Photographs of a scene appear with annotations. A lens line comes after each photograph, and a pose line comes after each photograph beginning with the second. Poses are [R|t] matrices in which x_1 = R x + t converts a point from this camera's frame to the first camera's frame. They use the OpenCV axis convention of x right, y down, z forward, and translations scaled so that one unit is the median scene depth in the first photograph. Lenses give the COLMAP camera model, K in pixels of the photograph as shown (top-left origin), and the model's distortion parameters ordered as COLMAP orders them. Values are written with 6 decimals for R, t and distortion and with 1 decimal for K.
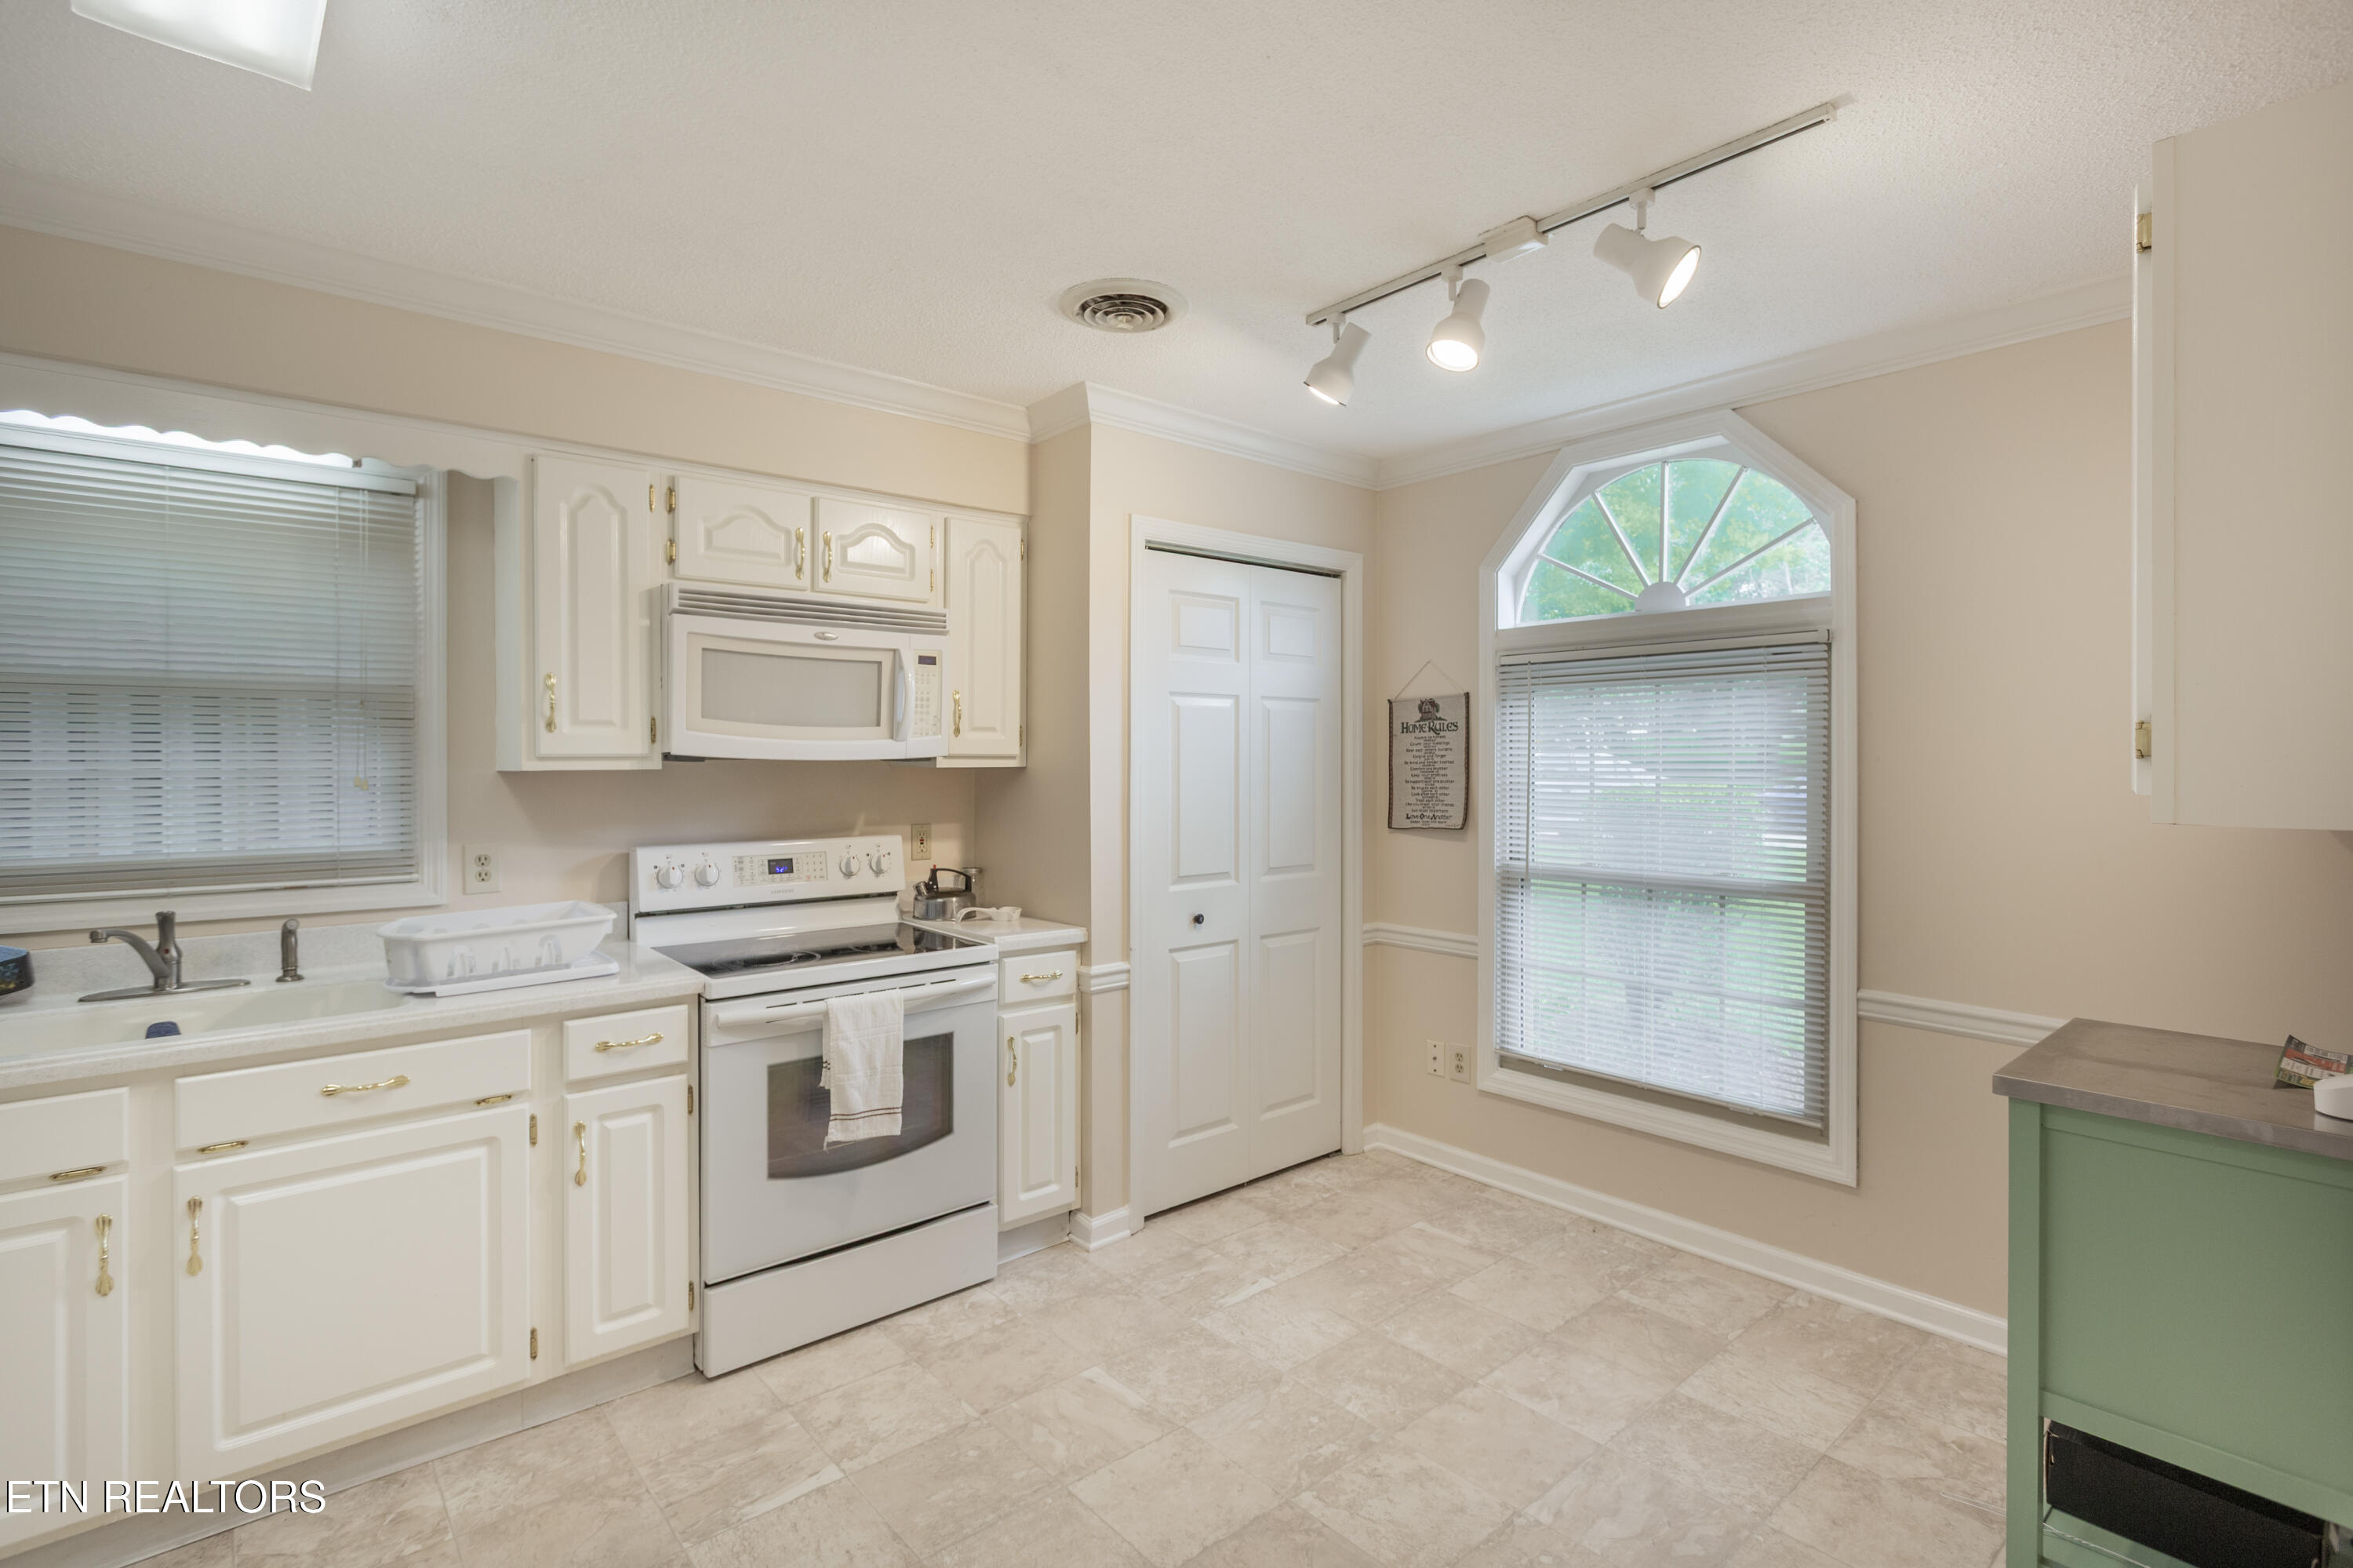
lens RADIAL K [[1115.1, 0, 1175.7], [0, 1115.1, 775.4], [0, 0, 1]] dist [0.001187, 0.000035]
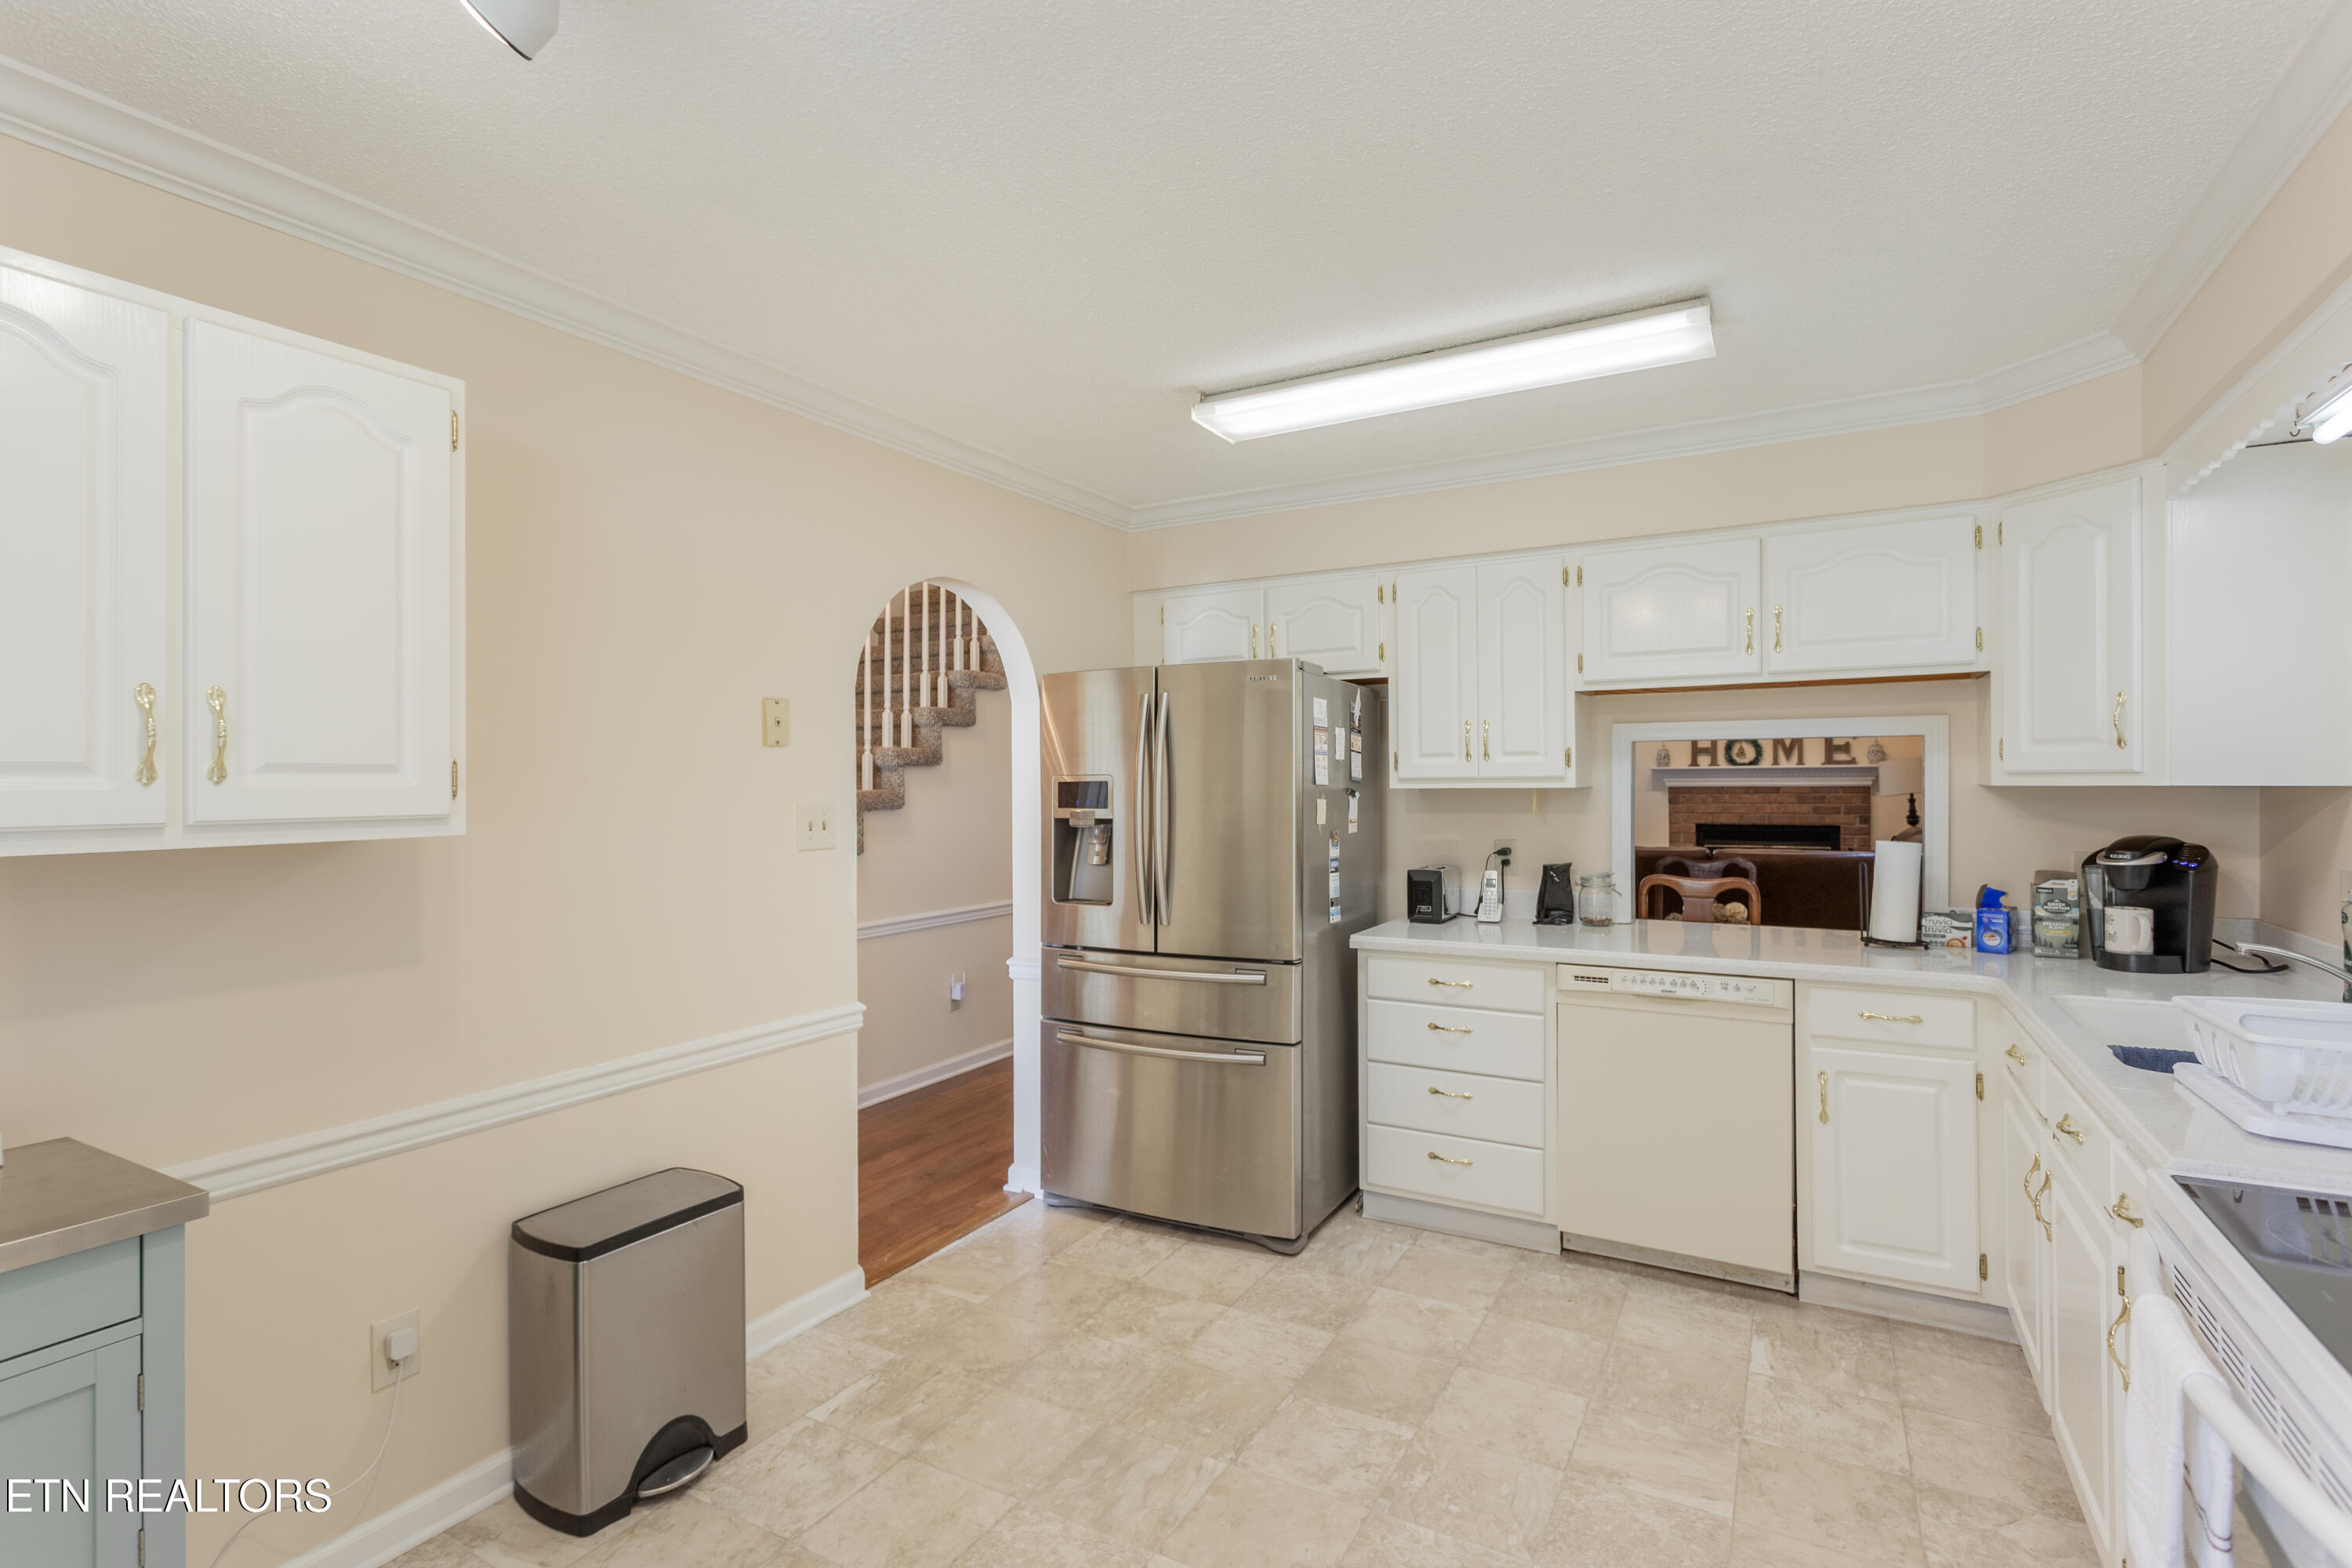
lens RADIAL K [[1114.6, 0, 1177.2], [0, 1114.6, 781.5], [0, 0, 1]] dist [0.001187, 0.000035]
pose [[-0.941755, 0.007201, -0.336222, 1.005738], [0.004323, 0.999947, 0.009306, -0.031193], [0.336272, 0.007311, -0.941737, 2.067053]]
